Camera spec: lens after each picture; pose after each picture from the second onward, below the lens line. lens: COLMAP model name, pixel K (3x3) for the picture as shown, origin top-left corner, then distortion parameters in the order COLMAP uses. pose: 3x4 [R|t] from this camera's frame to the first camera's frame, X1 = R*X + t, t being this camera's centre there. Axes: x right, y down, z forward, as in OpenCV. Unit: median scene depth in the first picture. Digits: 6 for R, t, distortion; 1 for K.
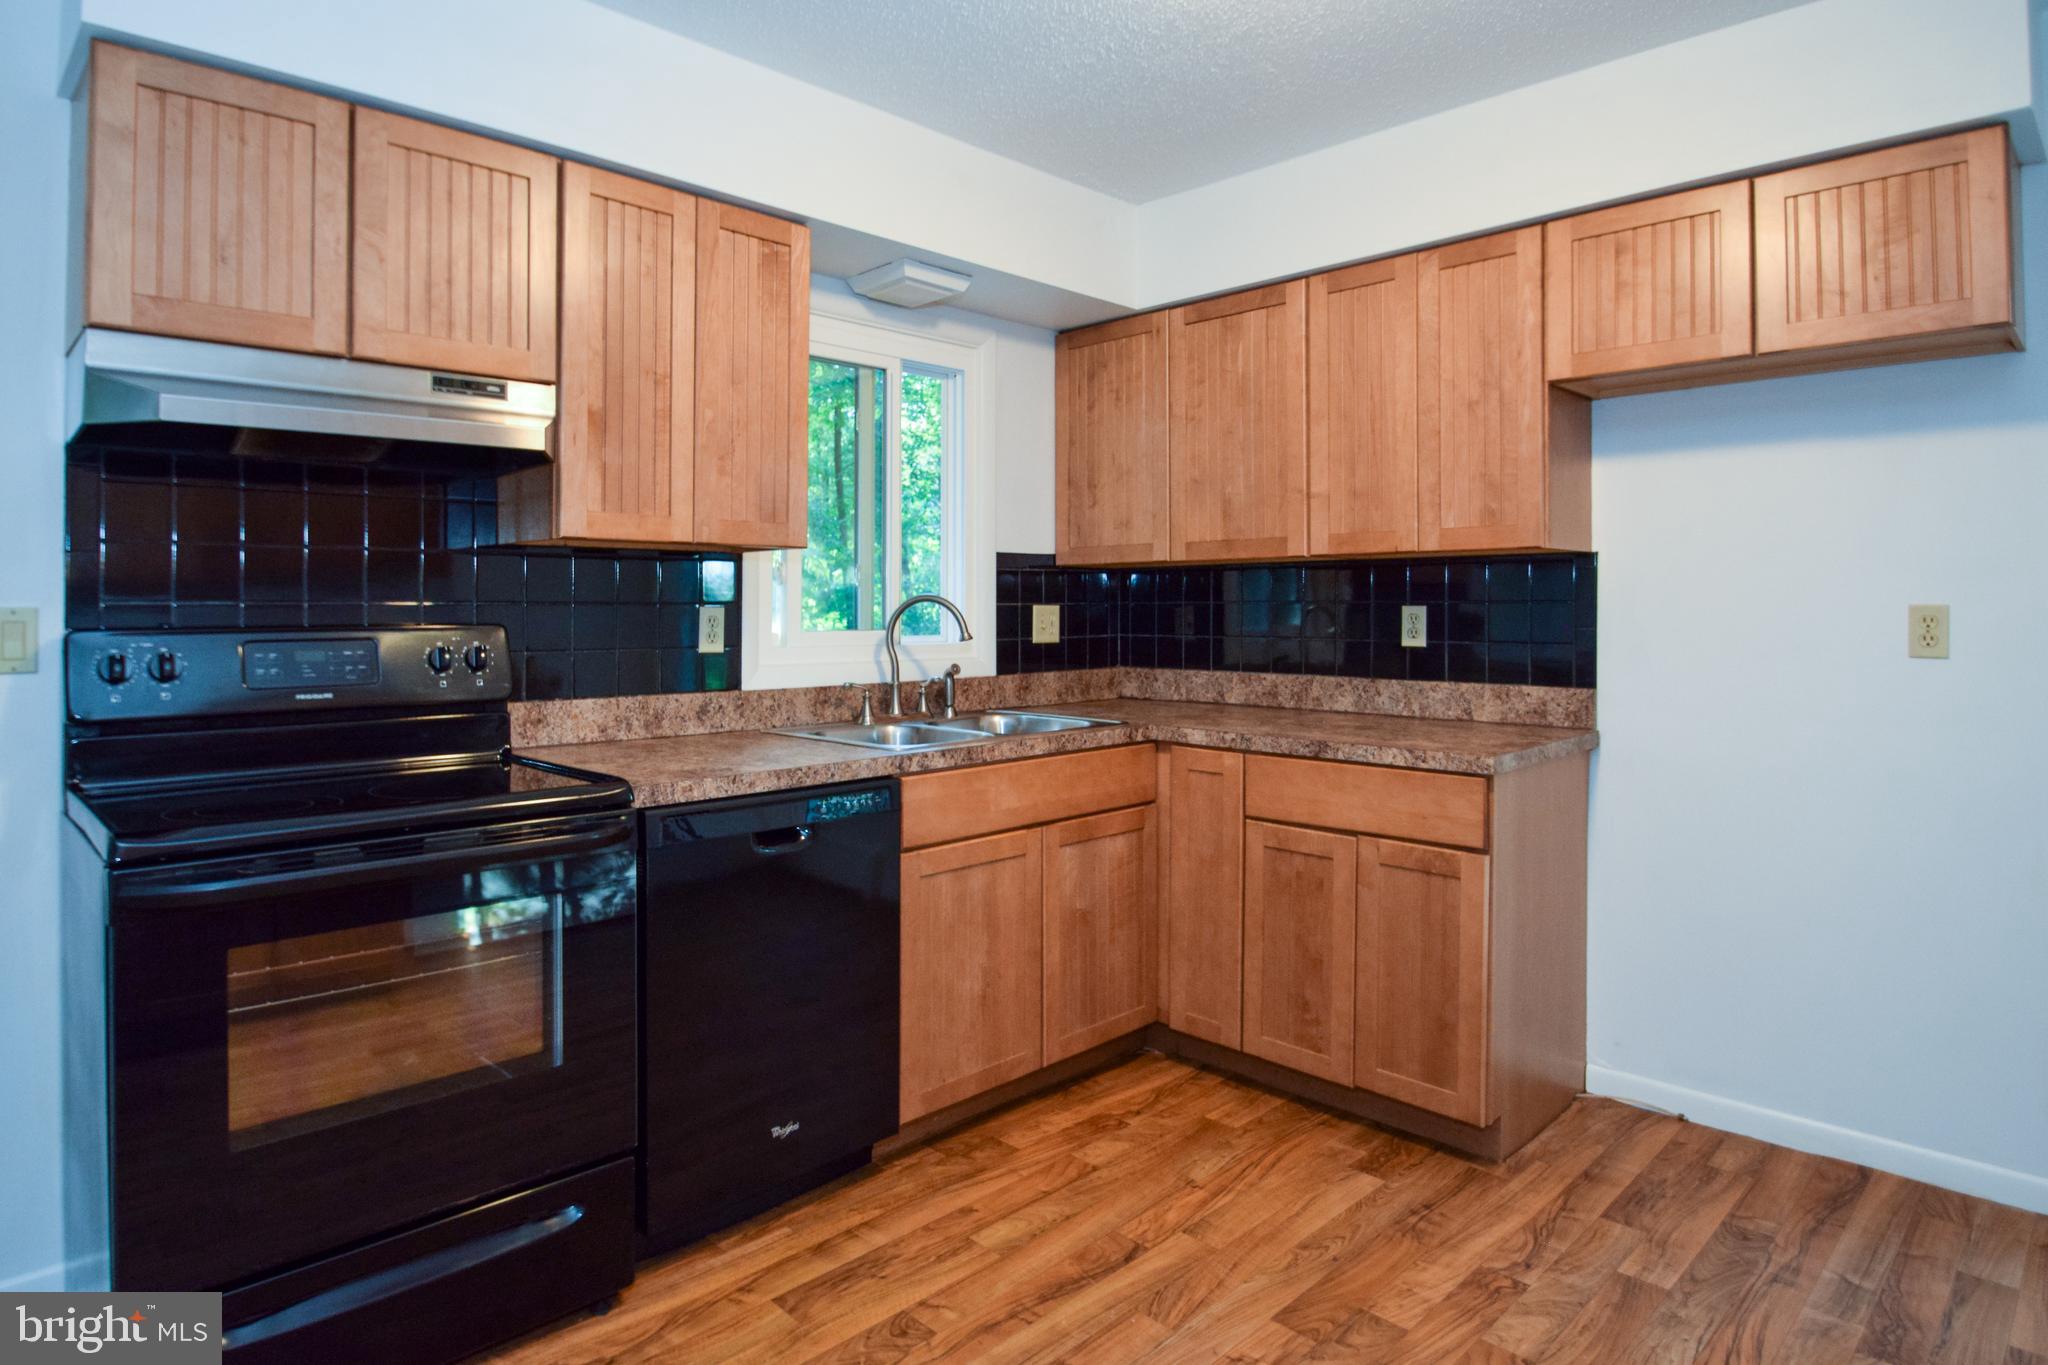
lens RADIAL K [[1144.8, 0, 1020.2], [0, 1144.8, 608.3], [0, 0, 1]] dist [-0.008396, -0.002133]
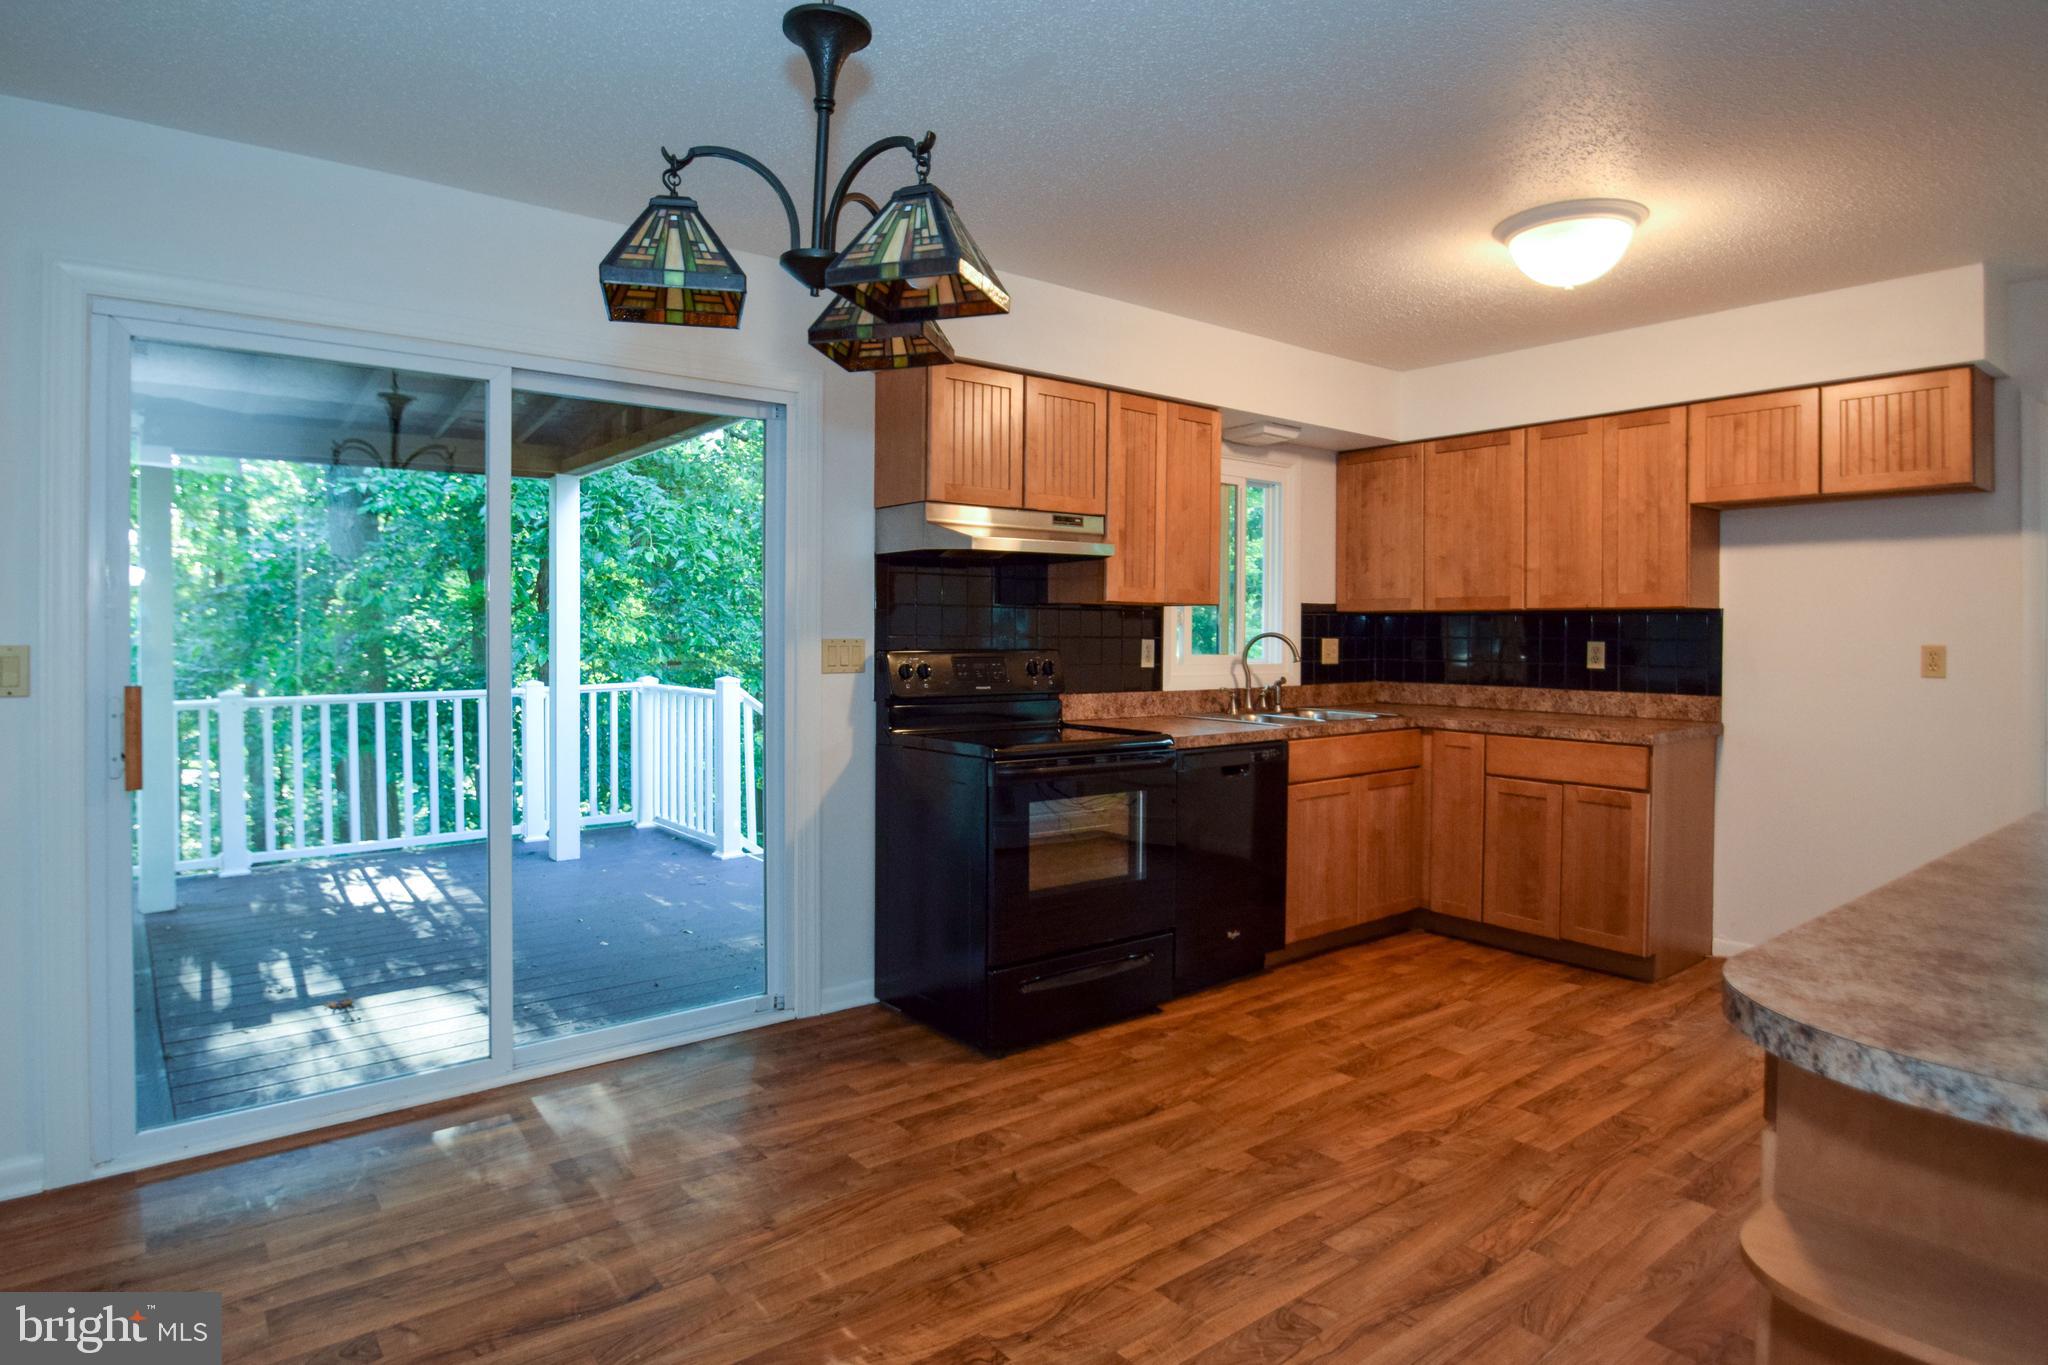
lens RADIAL K [[1131.7, 0, 1013.8], [0, 1131.7, 636.9], [0, 0, 1]] dist [0.002219, -0.015500]
pose [[0.993736, 0.006814, -0.111544, -0.278709], [-0.006363, 0.999970, 0.004402, -0.010953], [0.111571, -0.003664, 0.993750, -0.627999]]
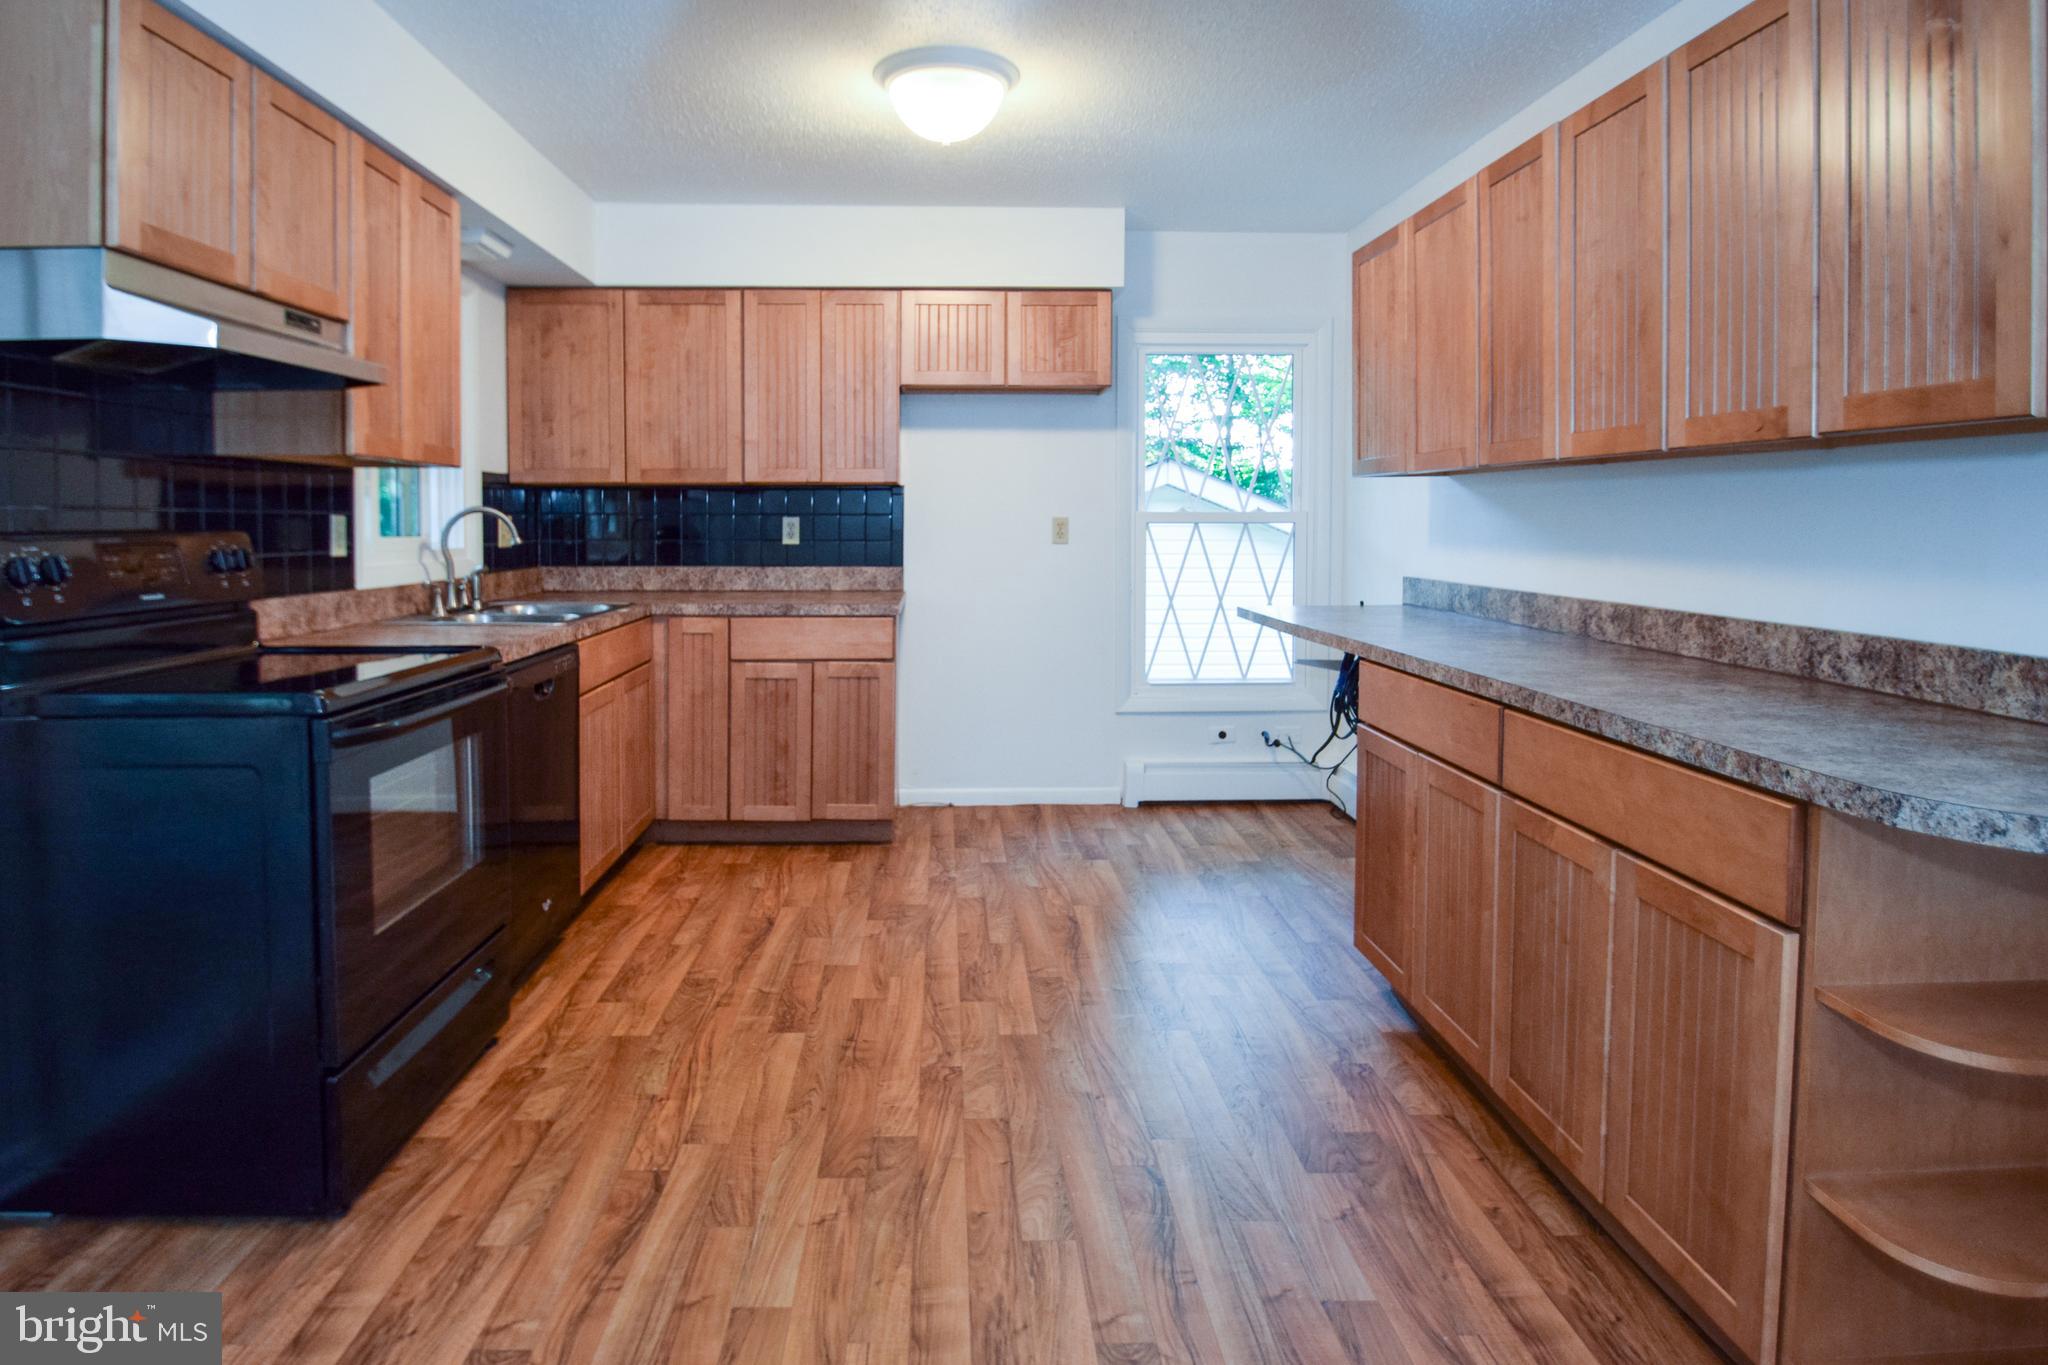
lens RADIAL K [[1138.5, 0, 942.0], [0, 1138.5, 562.6], [0, 0, 1]] dist [-0.014348, -0.001113]
pose [[0.690669, -0.024649, 0.722751, -0.663076], [-0.000485, 0.999403, 0.034547, 0.006324], [-0.723171, -0.024211, 0.690244, -0.196549]]
